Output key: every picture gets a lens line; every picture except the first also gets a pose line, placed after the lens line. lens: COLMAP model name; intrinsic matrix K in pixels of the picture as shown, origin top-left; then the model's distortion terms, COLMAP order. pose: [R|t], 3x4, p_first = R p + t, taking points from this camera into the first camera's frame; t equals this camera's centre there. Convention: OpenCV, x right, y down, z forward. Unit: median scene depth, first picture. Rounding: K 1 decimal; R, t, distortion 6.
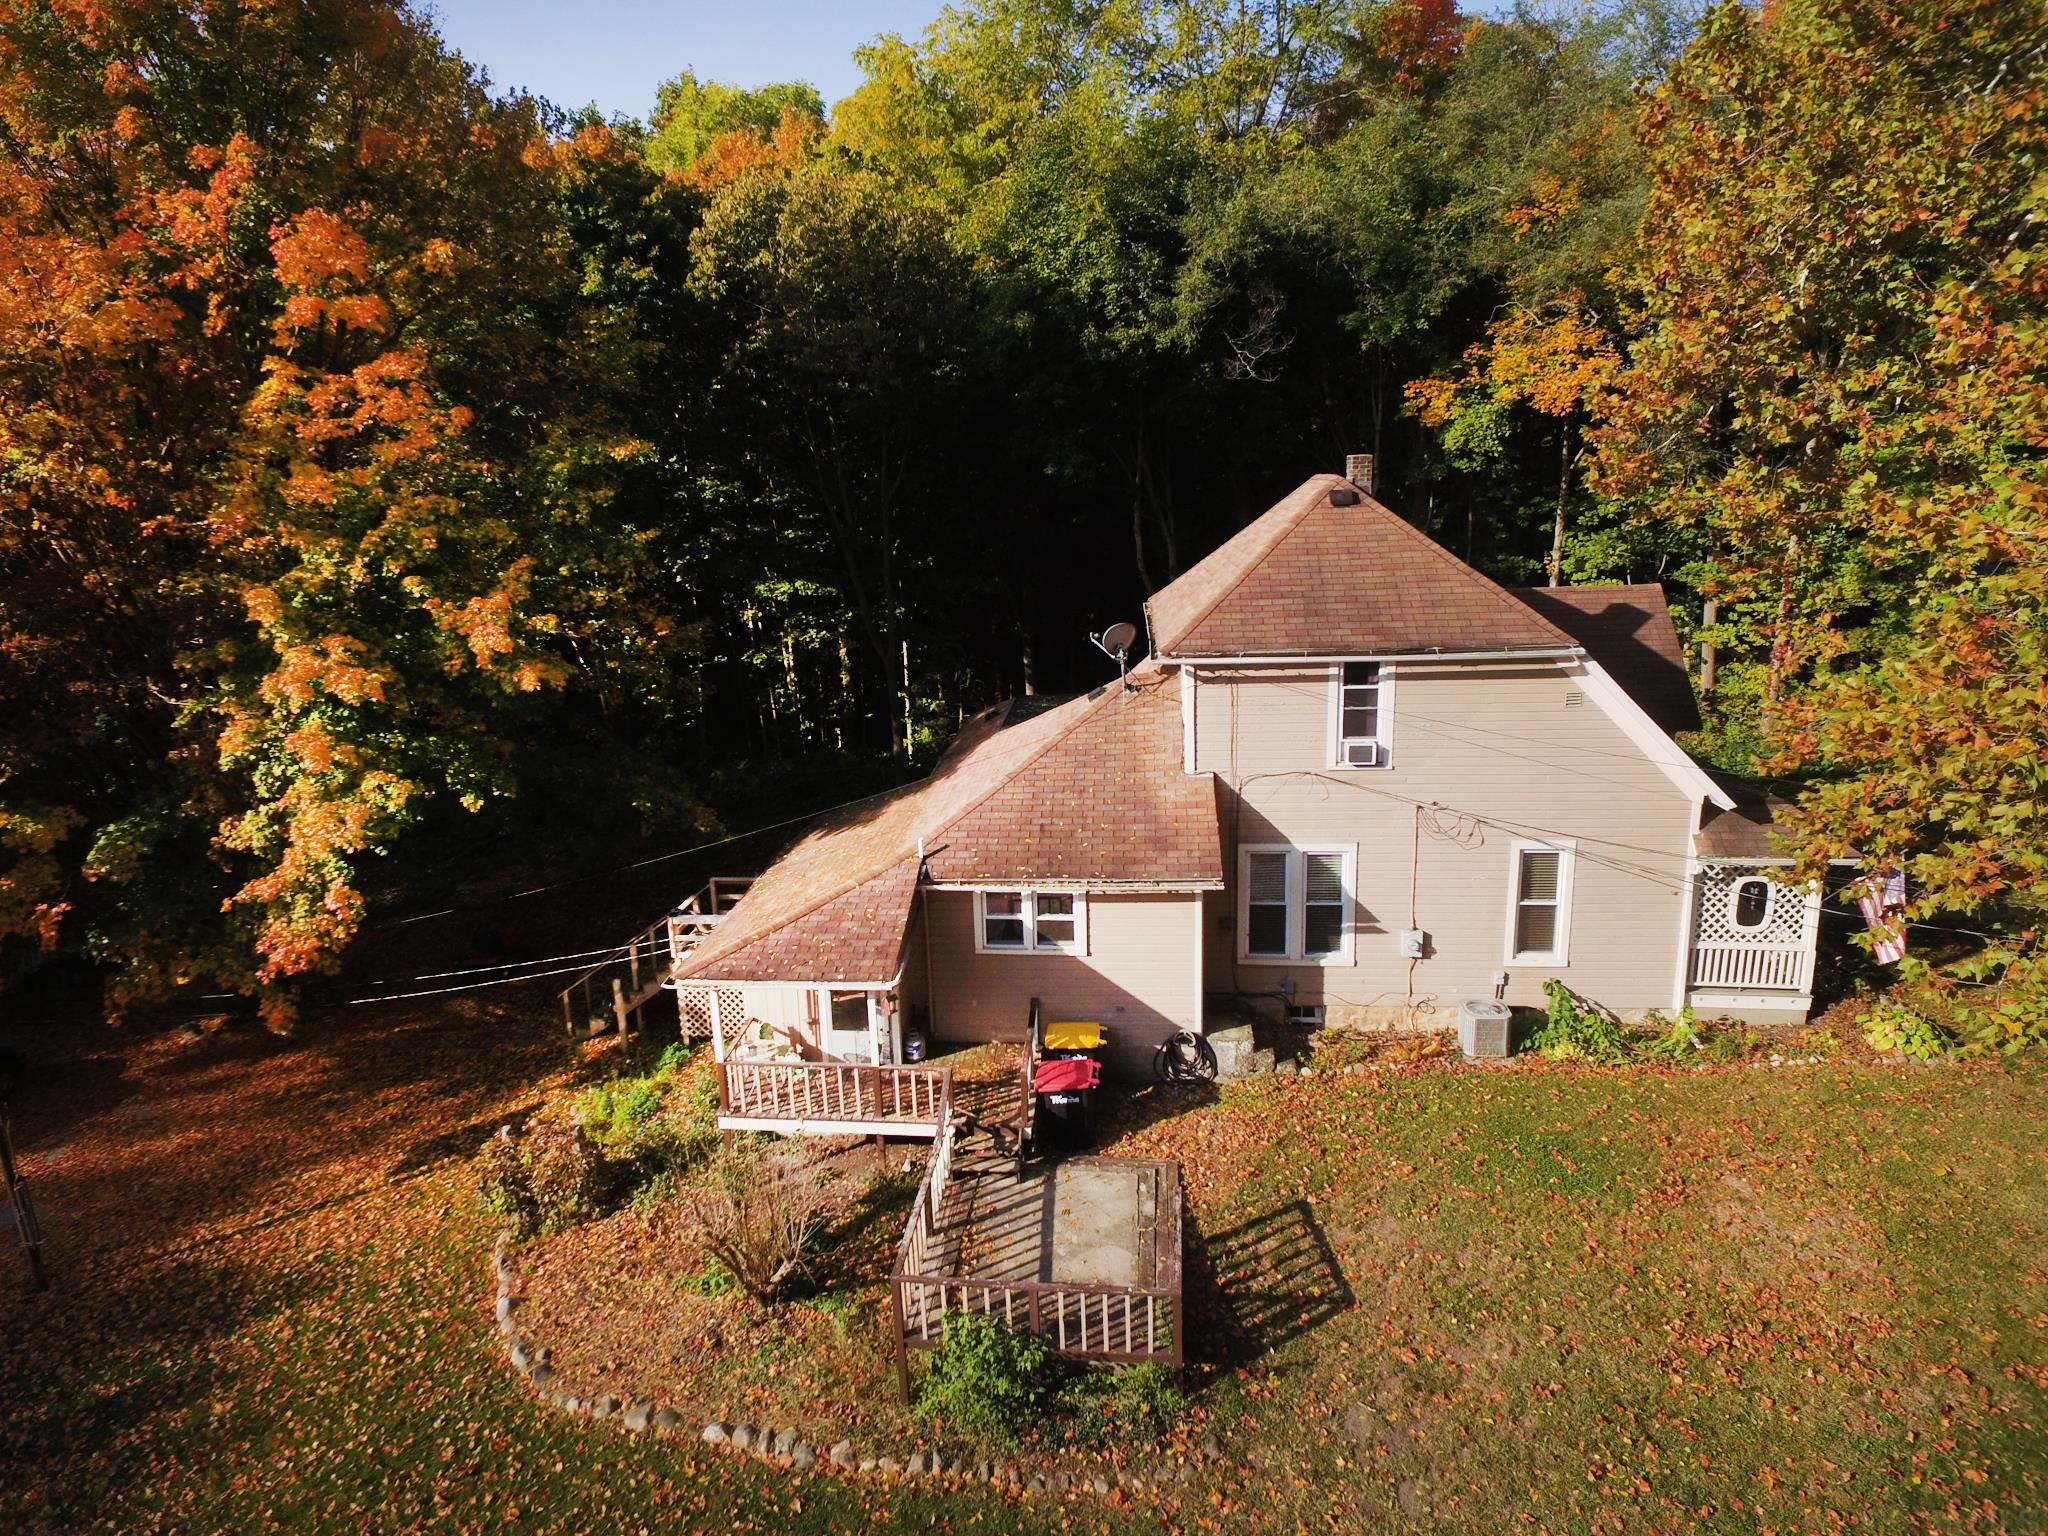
lens RADIAL K [[1184.5, 0, 1024.0], [0, 1184.5, 768.0], [0, 0, 1]] dist [0.002093, 0.000261]
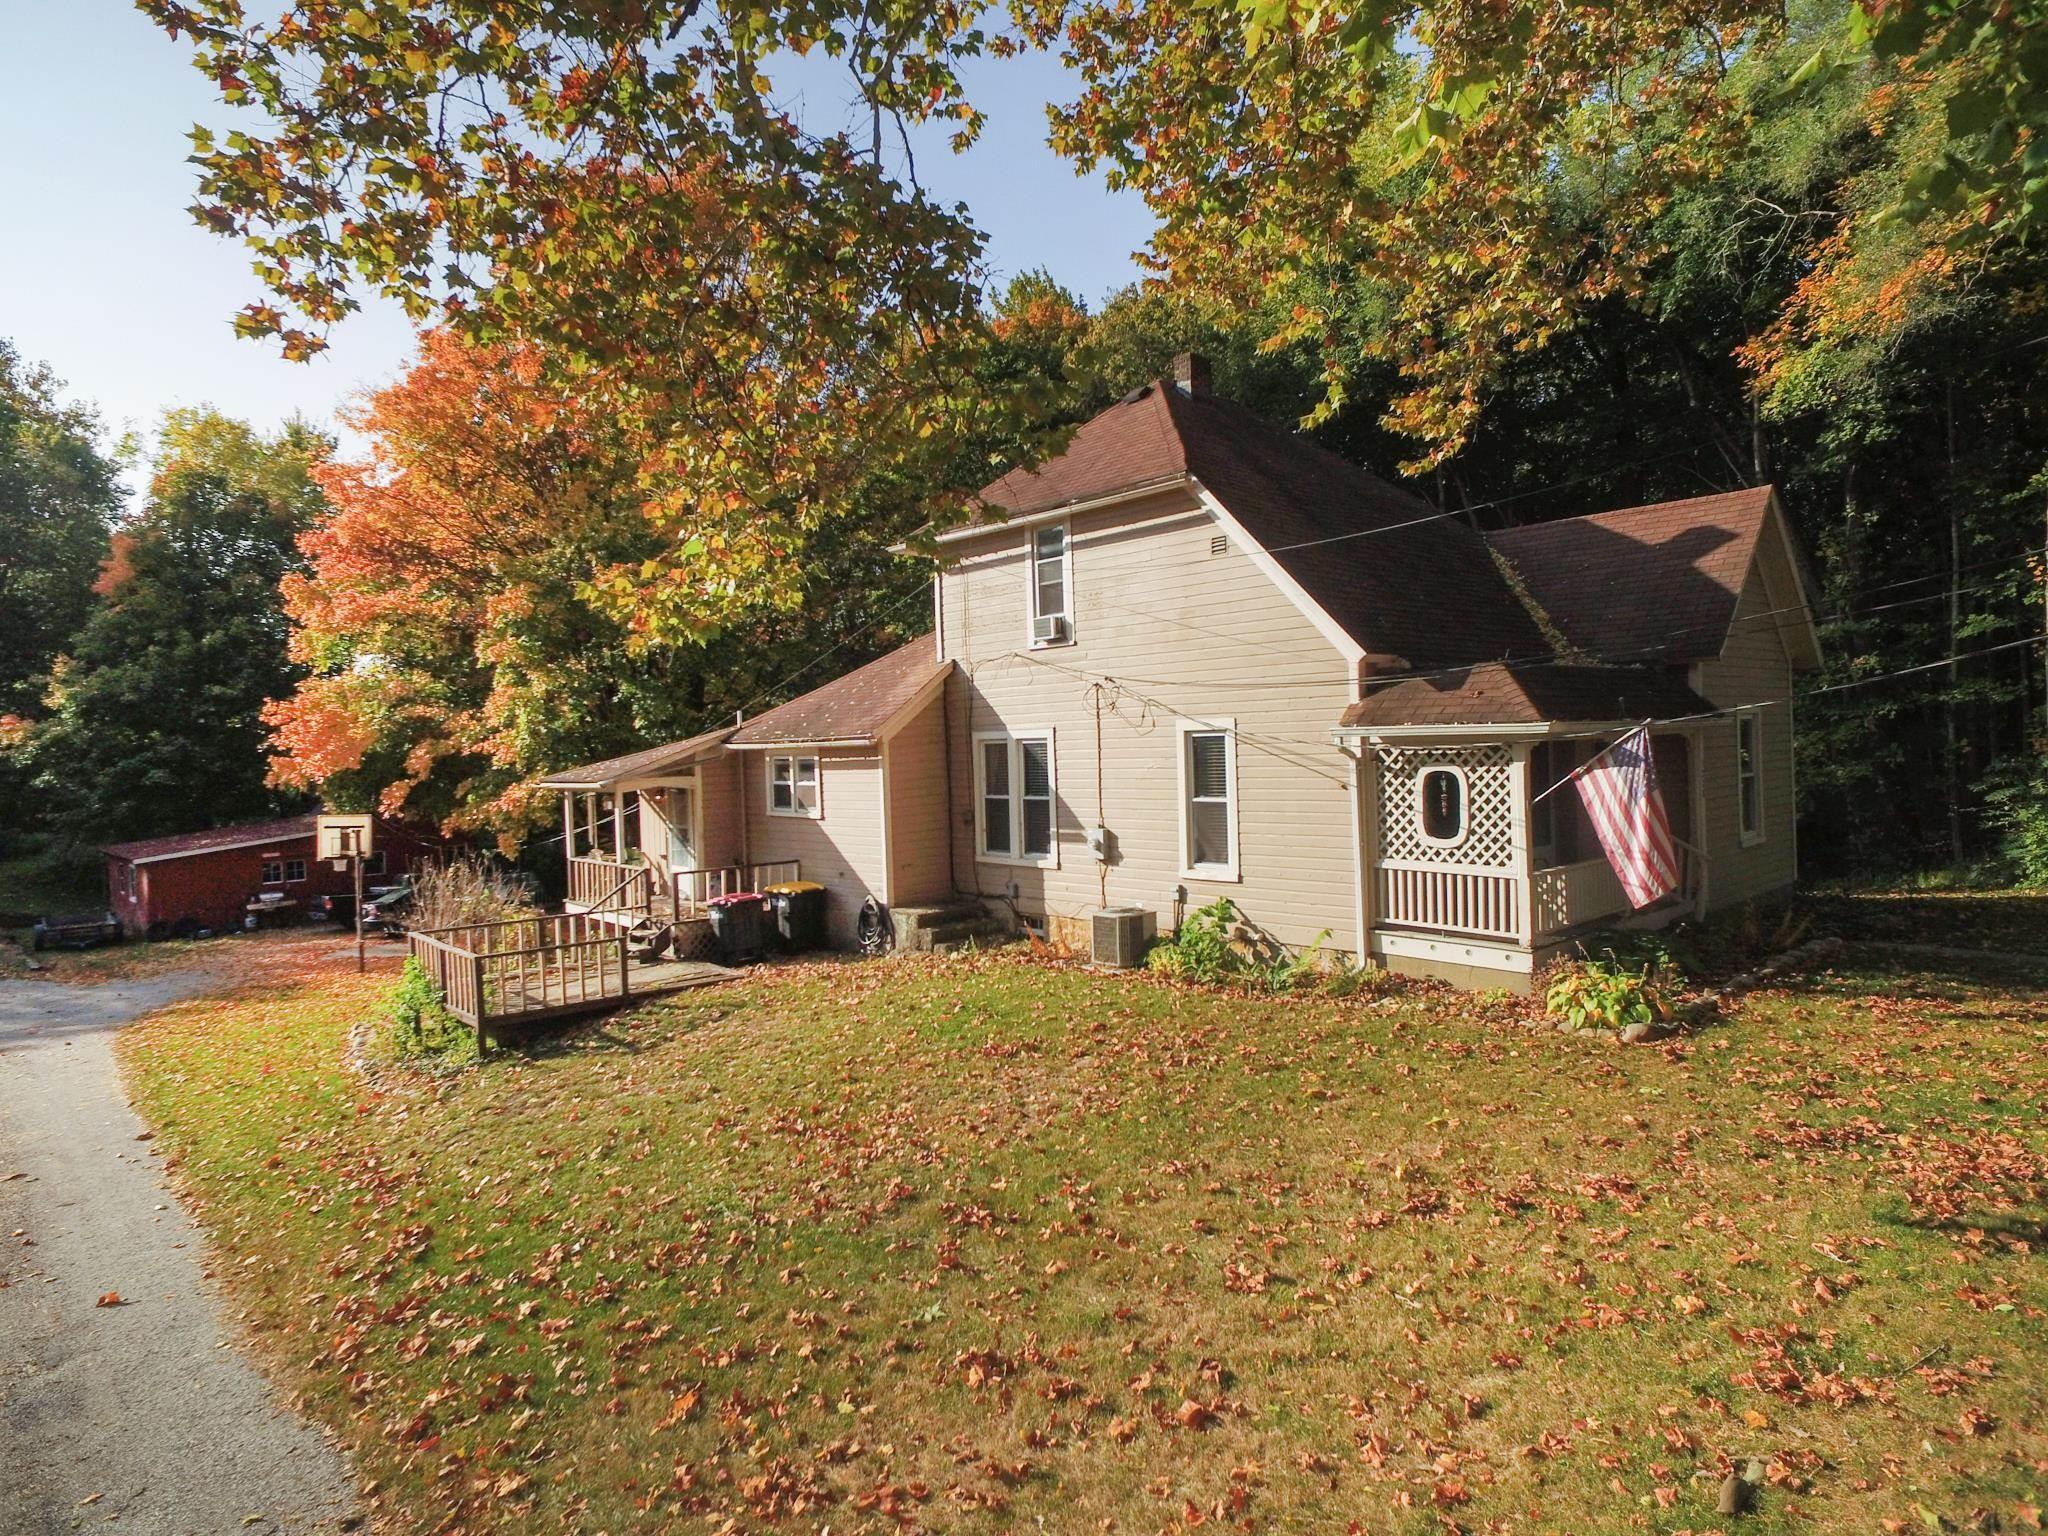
lens RADIAL K [[1186.5, 0, 1012.3], [0, 1186.5, 752.8], [0, 0, 1]] dist [0.000603, -0.000986]
pose [[0.738880, 0.013963, -0.673693, 0.899594], [-0.152116, 0.977434, -0.146576, 0.226953], [0.656443, 0.210781, 0.724330, 0.305947]]
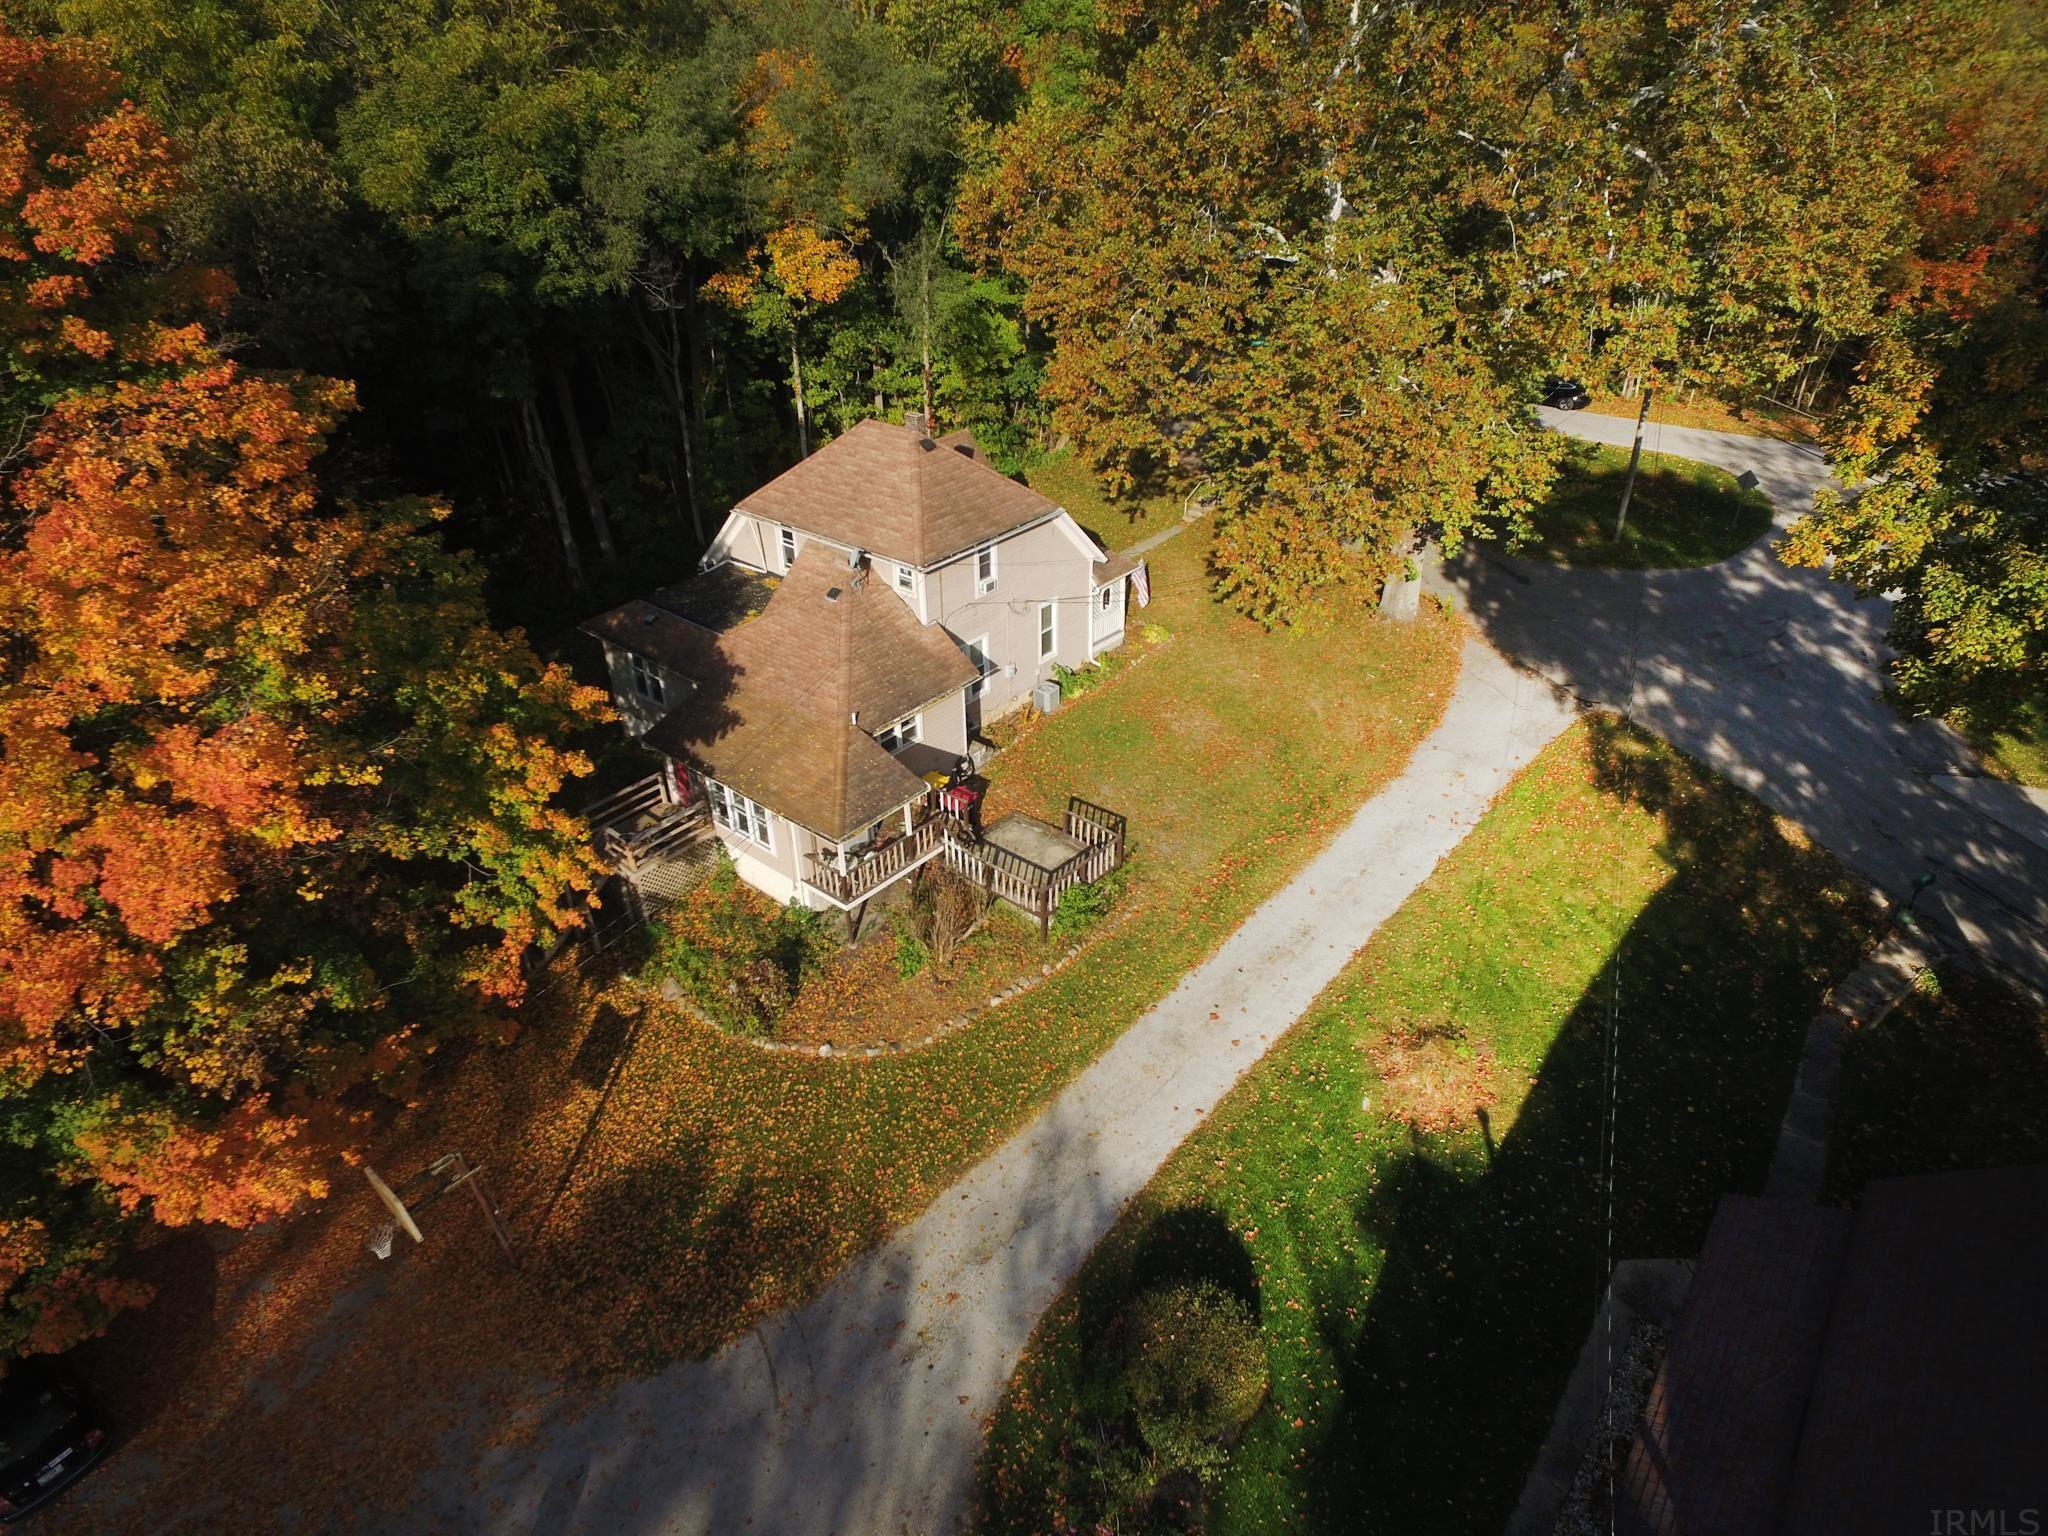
lens RADIAL K [[1184.7, 0, 1024.0], [0, 1184.7, 768.0], [0, 0, 1]] dist [-0.039980, -0.000241]
pose [[0.573830, -0.408816, 0.709640, -1.142773], [0.190330, 0.909343, 0.369959, -0.435693], [-0.796551, -0.077227, 0.599618, -0.210180]]
